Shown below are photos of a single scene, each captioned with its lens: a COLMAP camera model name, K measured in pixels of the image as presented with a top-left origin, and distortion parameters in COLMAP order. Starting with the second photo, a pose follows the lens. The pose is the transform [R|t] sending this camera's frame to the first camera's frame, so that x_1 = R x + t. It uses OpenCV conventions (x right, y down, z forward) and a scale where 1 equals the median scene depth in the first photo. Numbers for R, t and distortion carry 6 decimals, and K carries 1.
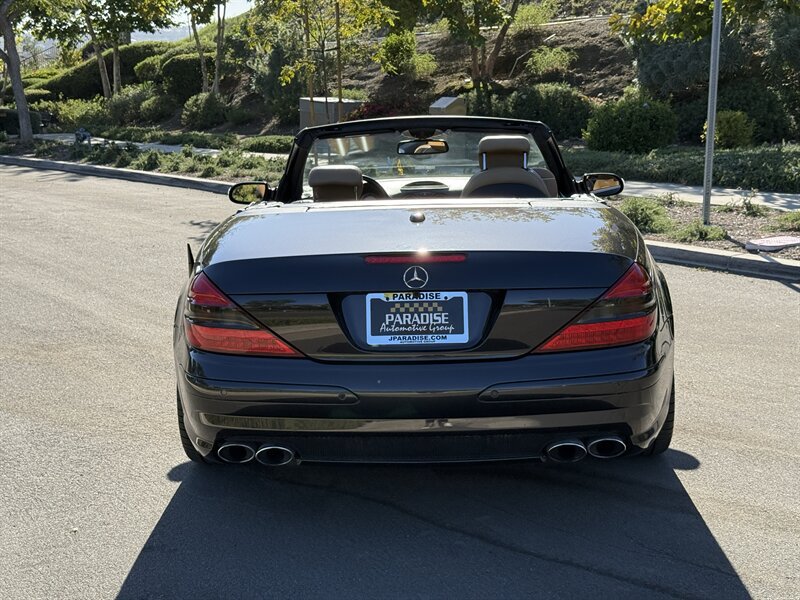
lens RADIAL K [[1136.3, 0, 390.0], [0, 1136.3, 280.6], [0, 0, 1]] dist [0.139411, 0.038661]
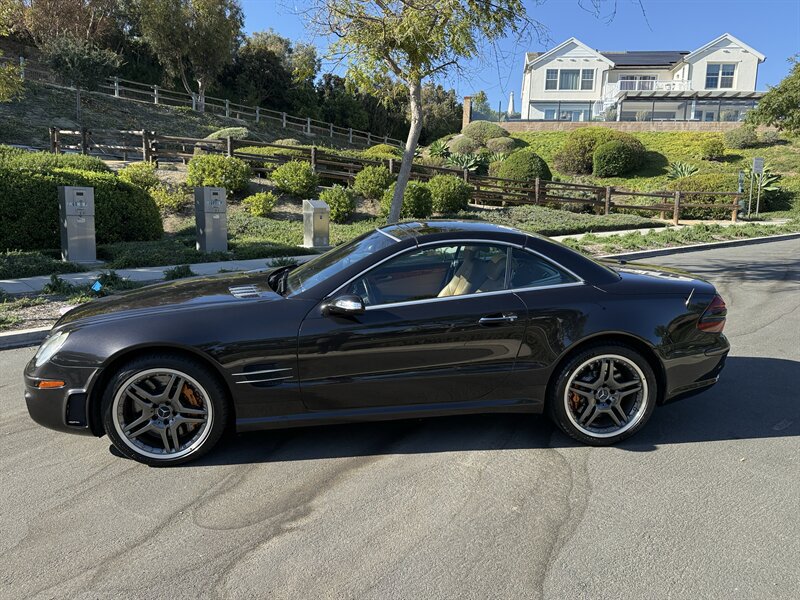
lens RADIAL K [[610.8, 0, 400.0], [0, 610.8, 300.0], [0, 0, 1]] dist [0.046228, -0.054388]
pose [[-0.167874, -0.166466, 0.971652, -0.228779], [0.168668, 0.966256, 0.194683, -0.062162], [-0.971272, 0.196568, -0.134132, 0.344902]]
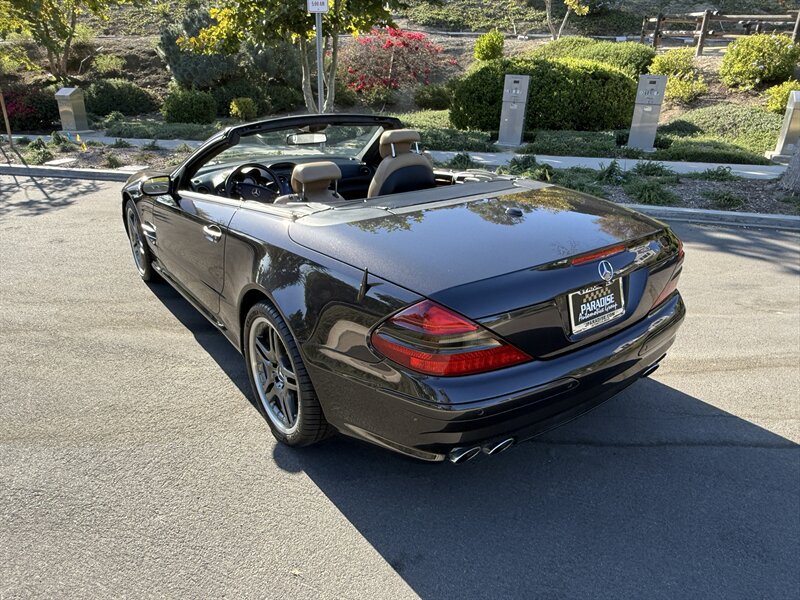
lens RADIAL K [[561.0, 0, 394.3], [0, 561.0, 299.9], [0, 0, 1]] dist [0.006163, 0.002812]
pose [[0.789025, -0.213602, 0.576033, -0.094446], [0.092310, 0.968188, 0.232576, -0.024753], [-0.607387, -0.130334, 0.783642, 0.132099]]
